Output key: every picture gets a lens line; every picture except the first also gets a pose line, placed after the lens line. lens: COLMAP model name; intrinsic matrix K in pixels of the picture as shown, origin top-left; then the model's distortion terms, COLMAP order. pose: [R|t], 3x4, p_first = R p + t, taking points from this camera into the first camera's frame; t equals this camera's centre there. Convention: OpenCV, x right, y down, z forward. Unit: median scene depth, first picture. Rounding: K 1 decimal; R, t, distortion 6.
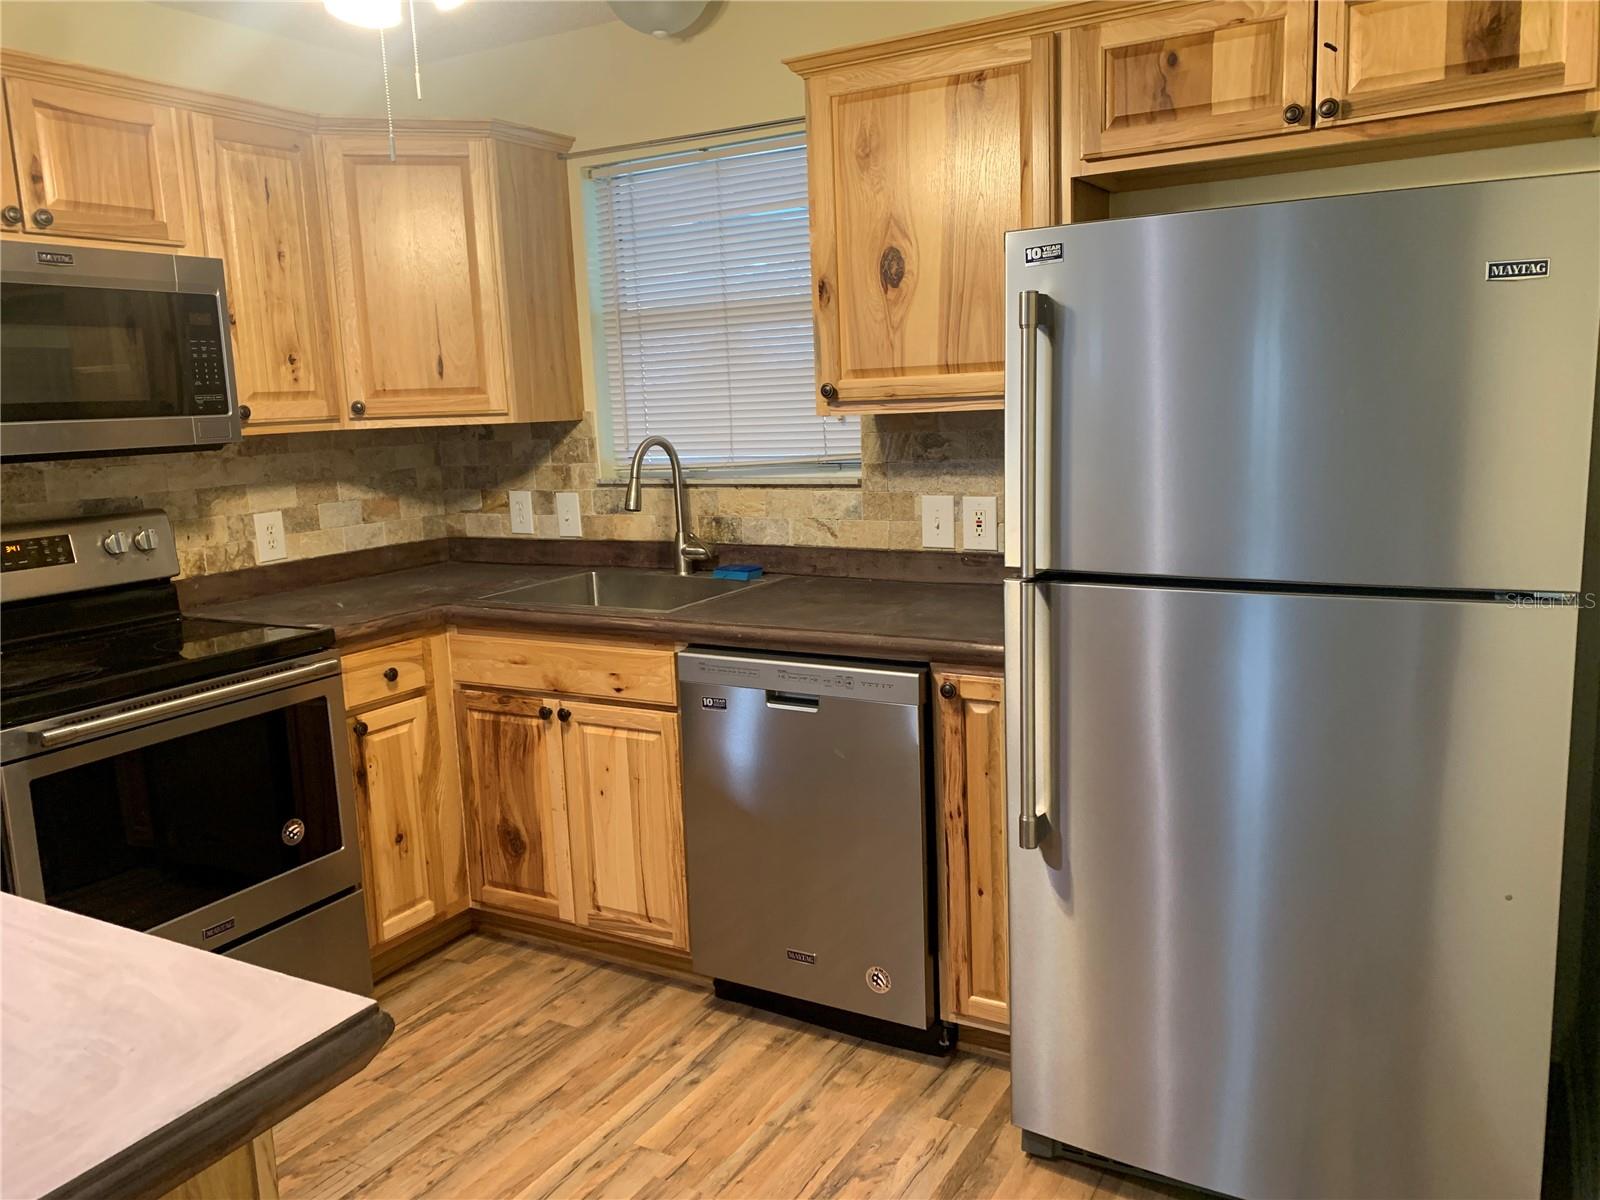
lens RADIAL K [[1215.5, 0, 800.9], [0, 1215.5, 584.9], [0, 0, 1]] dist [0.034740, -0.036229]
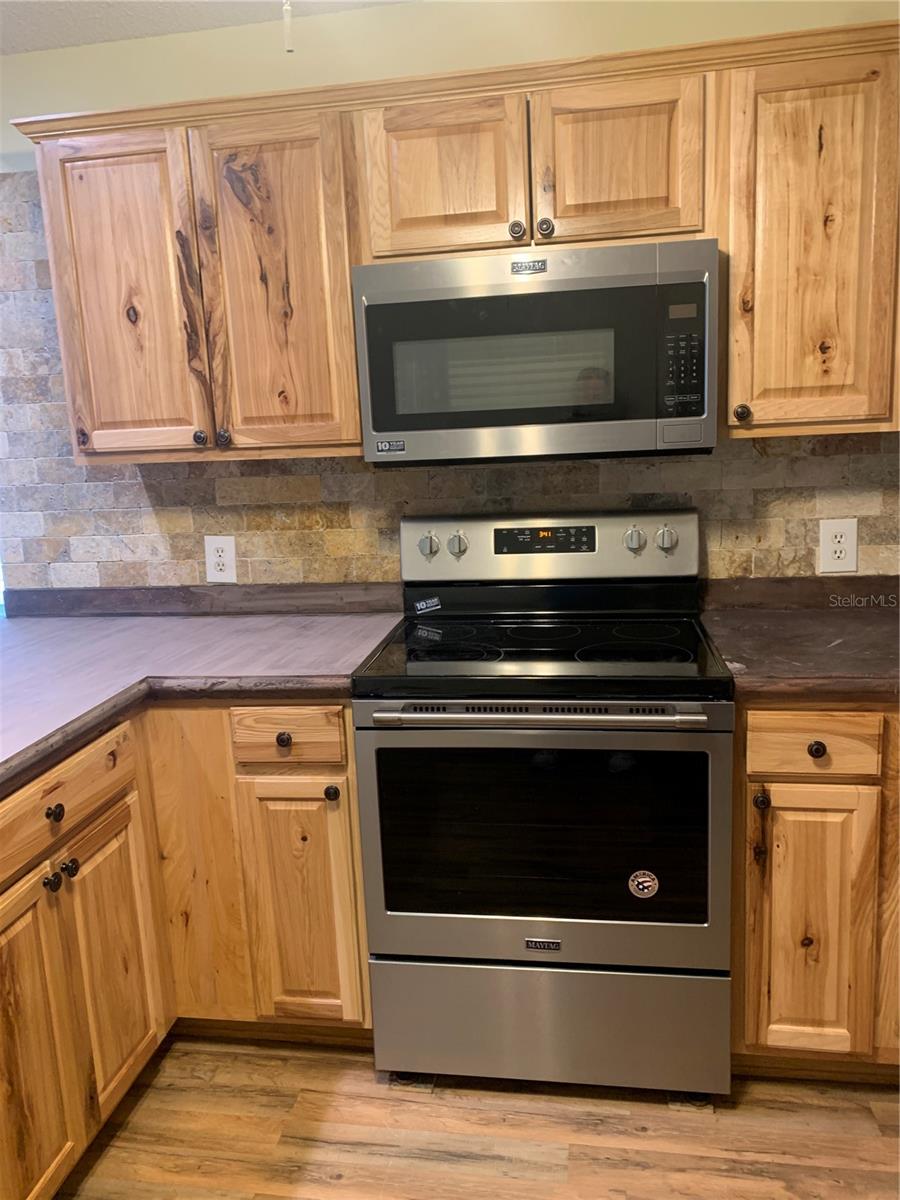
lens RADIAL K [[911.6, 0, 451.9], [0, 911.6, 588.0], [0, 0, 1]] dist [0.034740, -0.036229]
pose [[0.350215, 0.190558, -0.917081, 0.110857], [-0.113640, 0.980499, 0.160339, -0.100937], [0.929750, 0.048064, 0.365041, 0.578447]]
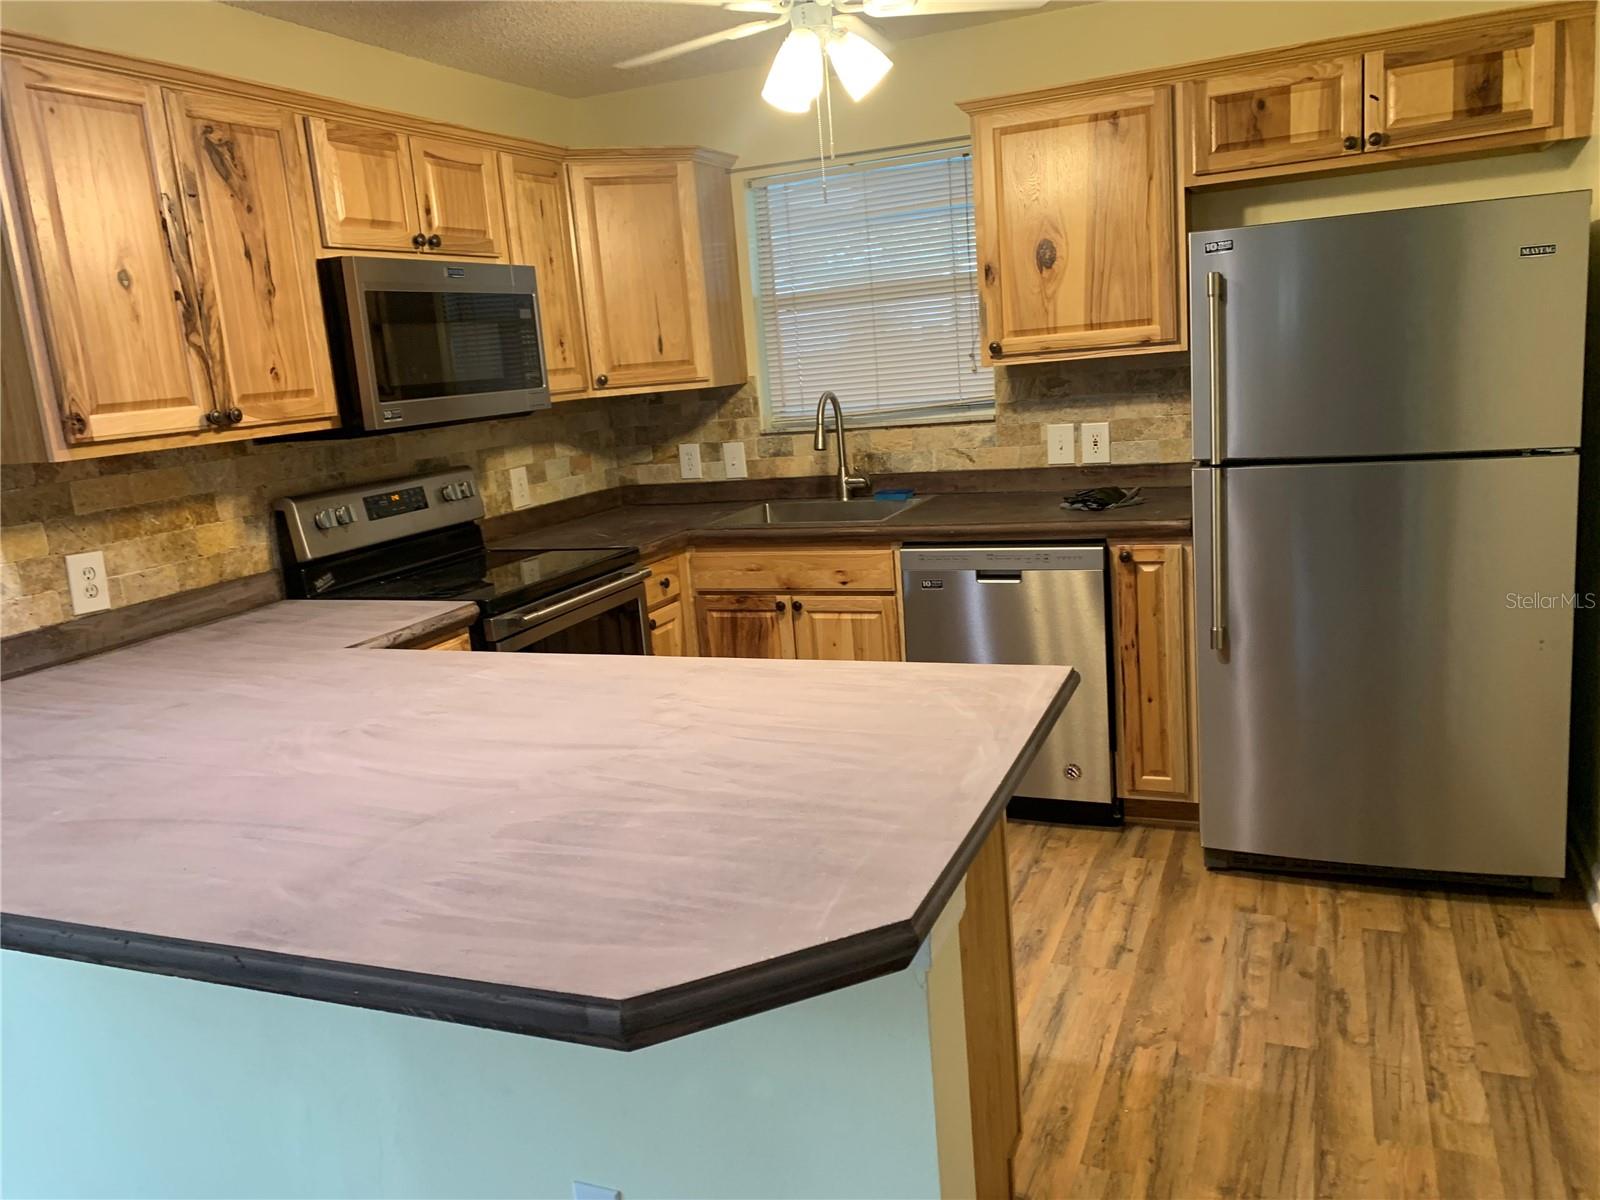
lens RADIAL K [[1215.5, 0, 790.5], [0, 1215.5, 570.6], [0, 0, 1]] dist [0.034740, -0.036229]
pose [[0.992568, -0.061619, 0.104934, -0.351143], [0.060095, 0.998037, 0.017625, 0.047089], [-0.105814, -0.011188, 0.994323, -0.307252]]
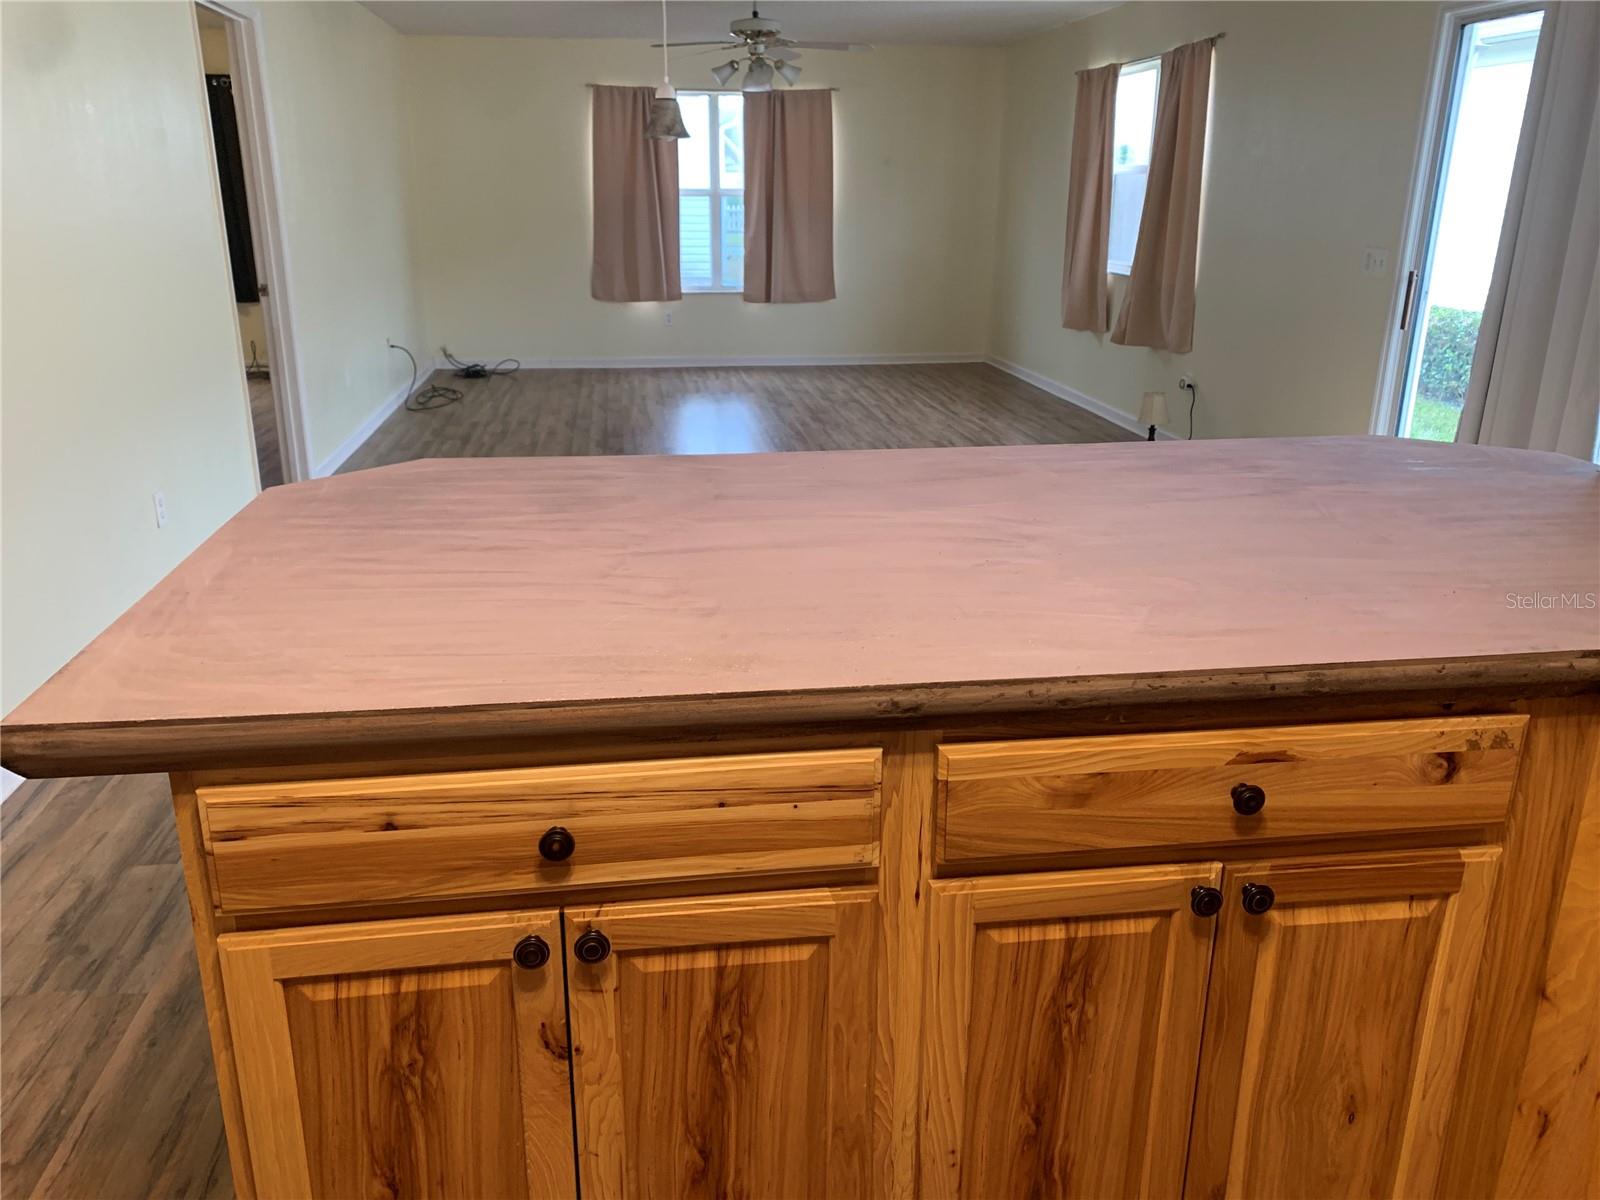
lens RADIAL K [[1215.5, 0, 796.3], [0, 1215.5, 587.3], [0, 0, 1]] dist [0.034740, -0.036229]
pose [[-0.791090, 0.219948, -0.570789, -0.114252], [-0.073186, 0.892383, 0.445305, -0.091710], [0.607306, 0.394050, -0.689858, 0.735501]]
